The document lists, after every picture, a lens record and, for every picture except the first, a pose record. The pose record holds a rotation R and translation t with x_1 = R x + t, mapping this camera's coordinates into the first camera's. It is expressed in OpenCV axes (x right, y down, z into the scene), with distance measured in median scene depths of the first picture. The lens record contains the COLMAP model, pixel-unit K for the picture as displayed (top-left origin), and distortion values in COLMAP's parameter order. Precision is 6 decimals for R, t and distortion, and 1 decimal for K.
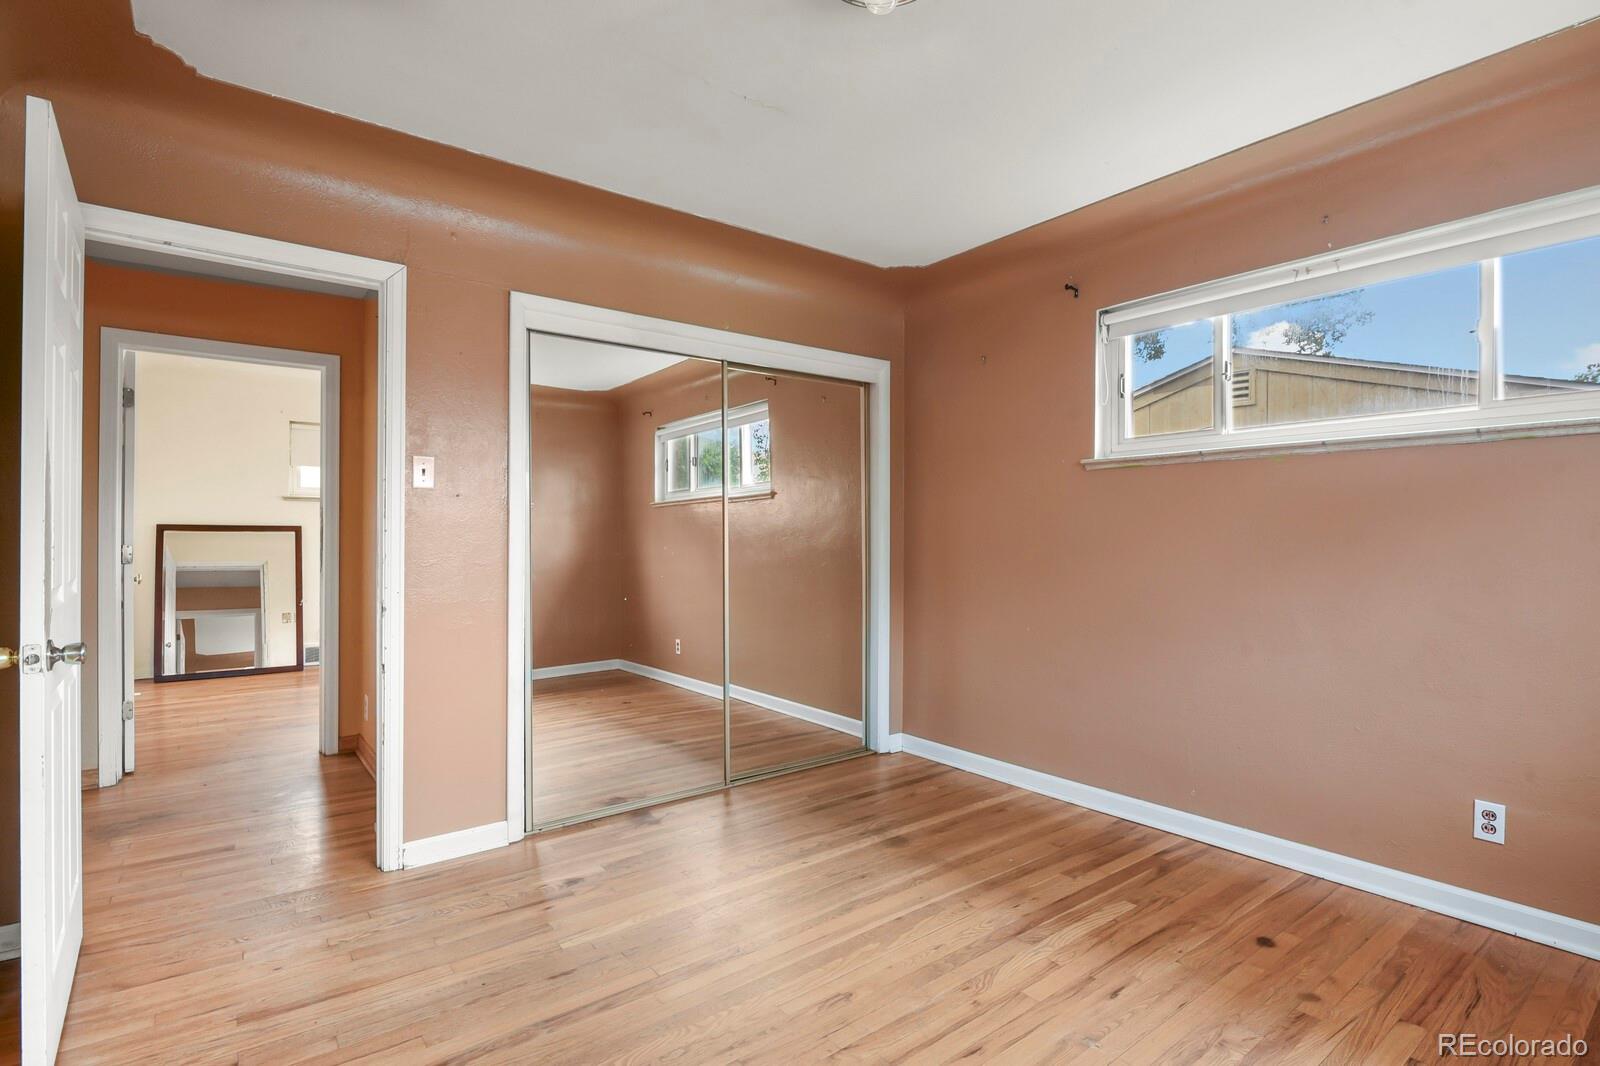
lens RADIAL K [[773.2, 0, 794.5], [0, 773.2, 534.9], [0, 0, 1]] dist [-0.008084, -0.002254]
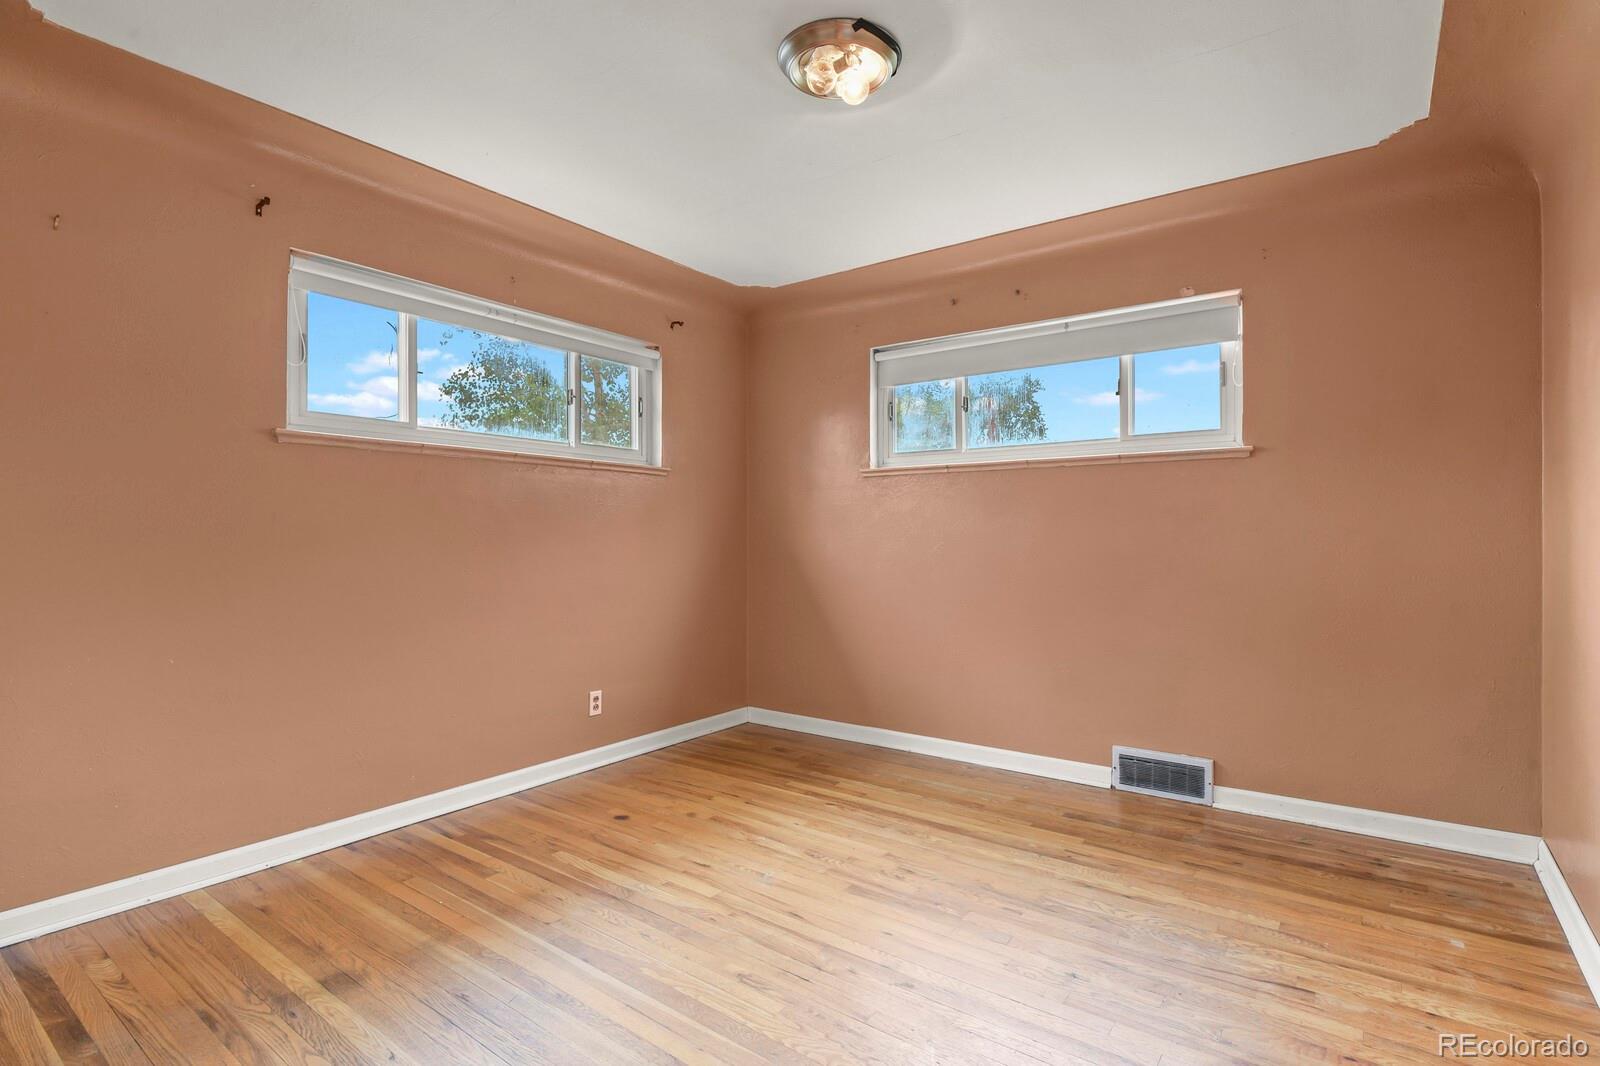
lens RADIAL K [[773.2, 0, 807.2], [0, 773.2, 535.9], [0, 0, 1]] dist [-0.008084, -0.002254]
pose [[-0.284559, -0.004240, 0.958649, -0.761129], [-0.005088, 0.999983, 0.002913, 0.011214], [-0.958645, -0.004048, -0.284576, 0.993850]]
